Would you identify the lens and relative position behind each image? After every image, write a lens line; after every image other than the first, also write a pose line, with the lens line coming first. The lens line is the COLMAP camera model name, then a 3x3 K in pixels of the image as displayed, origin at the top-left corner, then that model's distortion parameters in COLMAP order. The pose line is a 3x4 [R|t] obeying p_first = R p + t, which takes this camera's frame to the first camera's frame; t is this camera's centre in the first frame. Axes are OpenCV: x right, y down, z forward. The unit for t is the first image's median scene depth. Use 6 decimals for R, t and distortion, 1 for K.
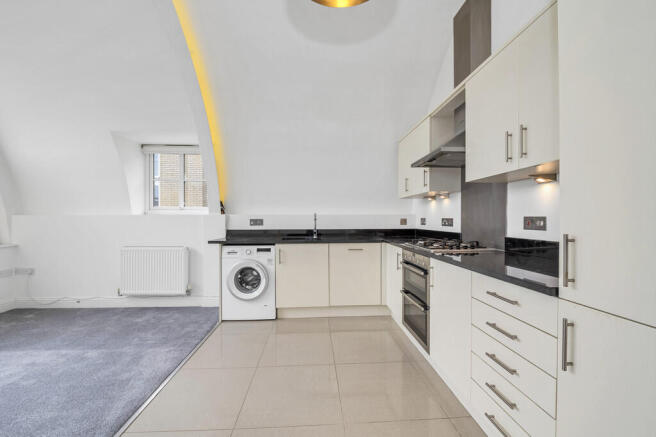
lens RADIAL K [[272.1, 0, 328.0], [0, 272.1, 218.5], [0, 0, 1]] dist [-0.000572, -0.000071]
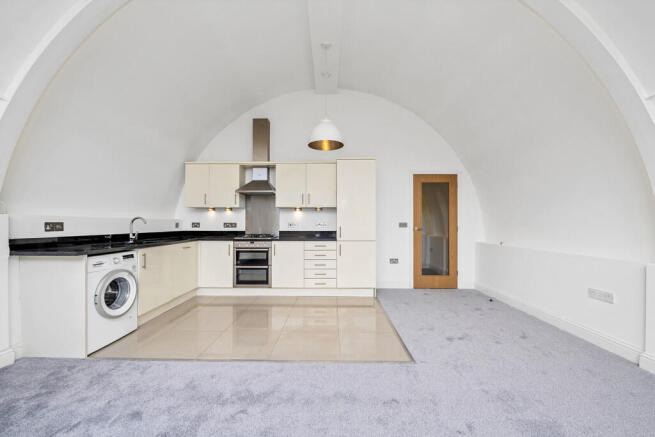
lens RADIAL K [[271.7, 0, 327.5], [0, 271.7, 218.5], [0, 0, 1]] dist [-0.000572, -0.000071]
pose [[0.084179, 0.020174, 0.996246, -1.093641], [-0.002539, 0.999796, -0.020031, 0.005199], [-0.996447, -0.000844, 0.084213, 0.260125]]
